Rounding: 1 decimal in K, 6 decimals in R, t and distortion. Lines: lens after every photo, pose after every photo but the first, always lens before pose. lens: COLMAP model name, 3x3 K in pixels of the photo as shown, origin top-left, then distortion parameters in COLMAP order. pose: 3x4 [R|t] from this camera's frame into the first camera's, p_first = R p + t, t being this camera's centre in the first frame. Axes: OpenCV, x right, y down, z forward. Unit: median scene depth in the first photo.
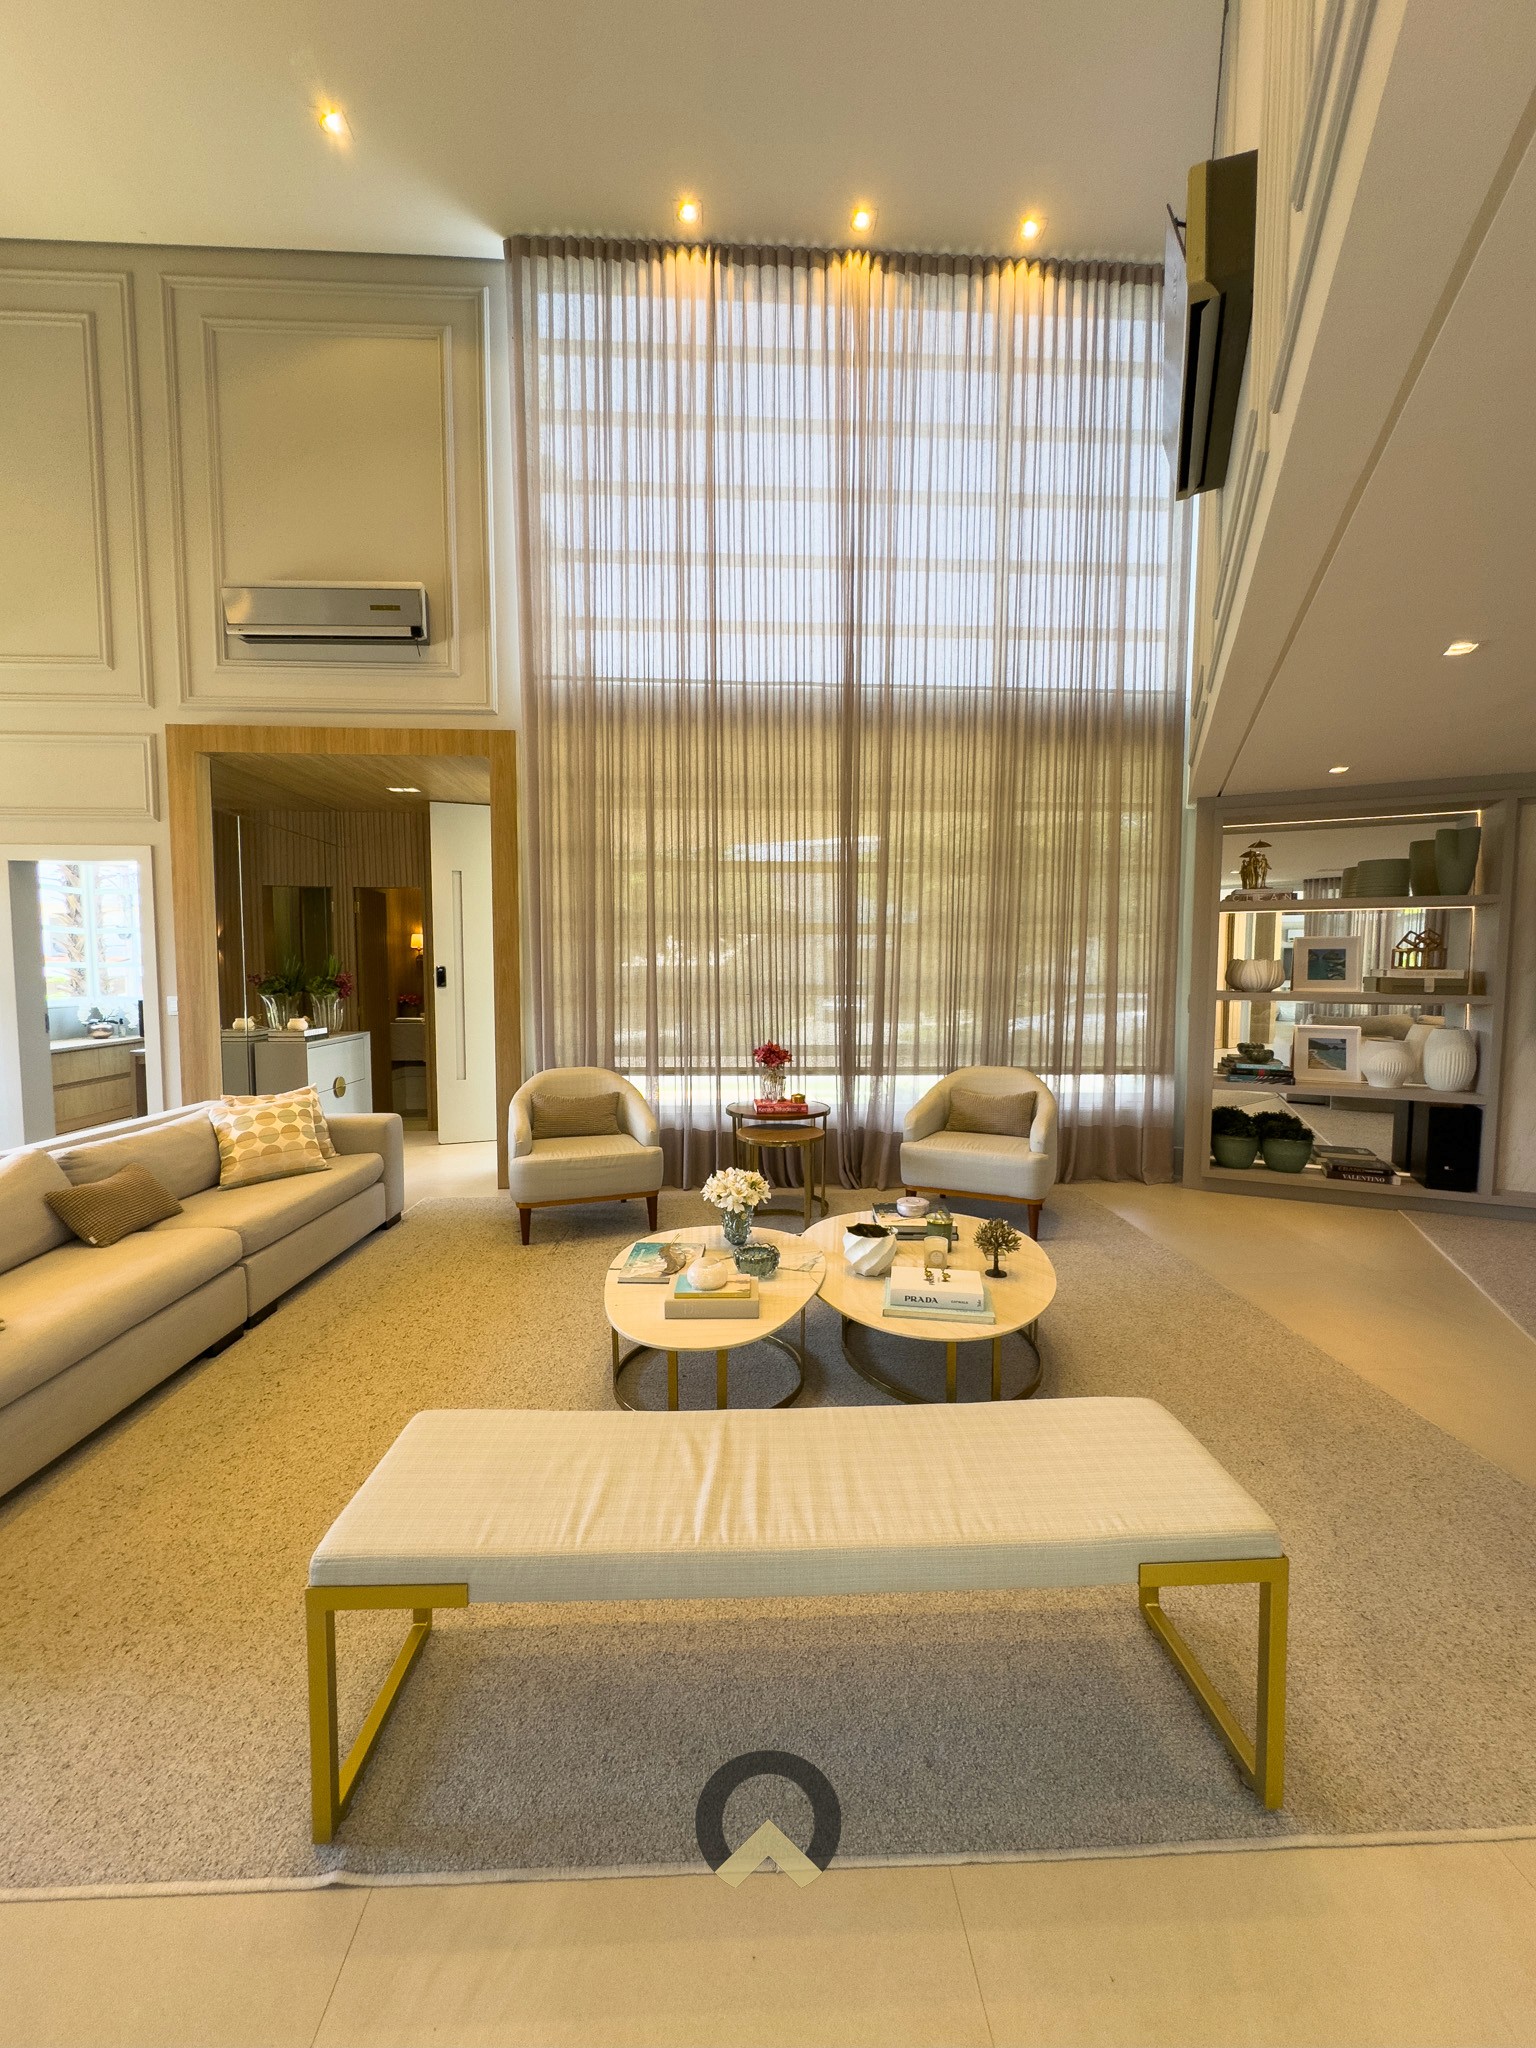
lens RADIAL K [[823.6, 0, 768.2], [0, 823.6, 1023.9], [0, 0, 1]] dist [-0.001115, -0.000056]
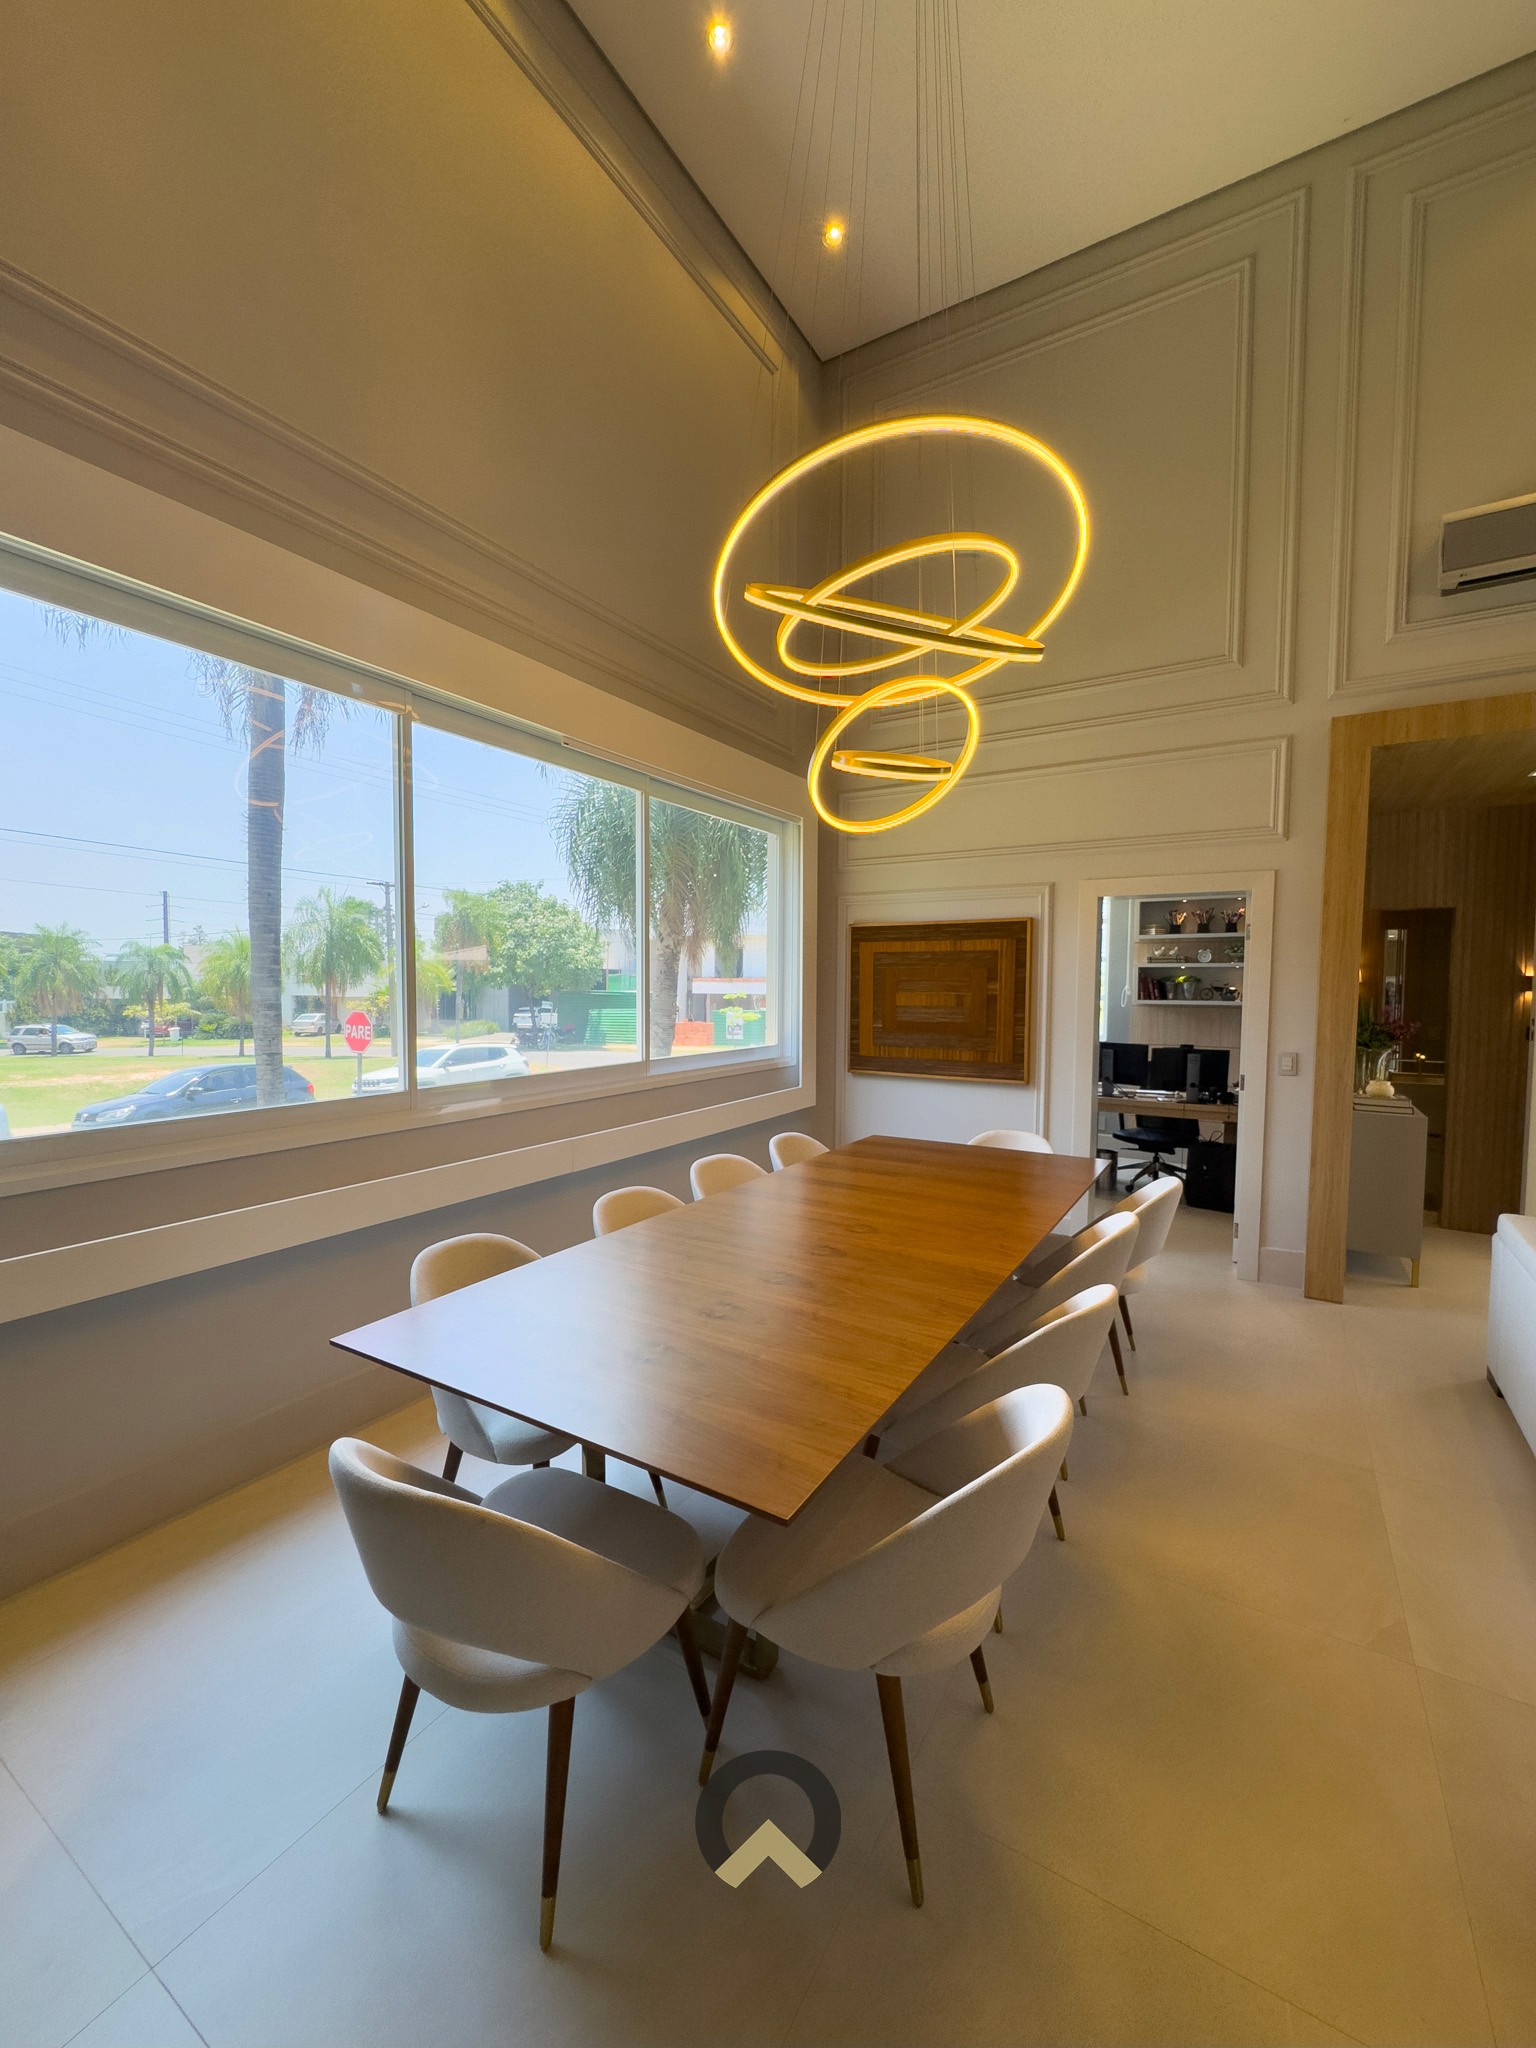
lens RADIAL K [[823.6, 0, 770.4], [0, 823.6, 1026.4], [0, 0, 1]] dist [-0.001115, -0.000056]
pose [[0.834858, 0.028254, -0.549739, -0.726296], [-0.038869, 0.999215, -0.007674, -0.031533], [0.549091, 0.027775, 0.835301, 0.025778]]
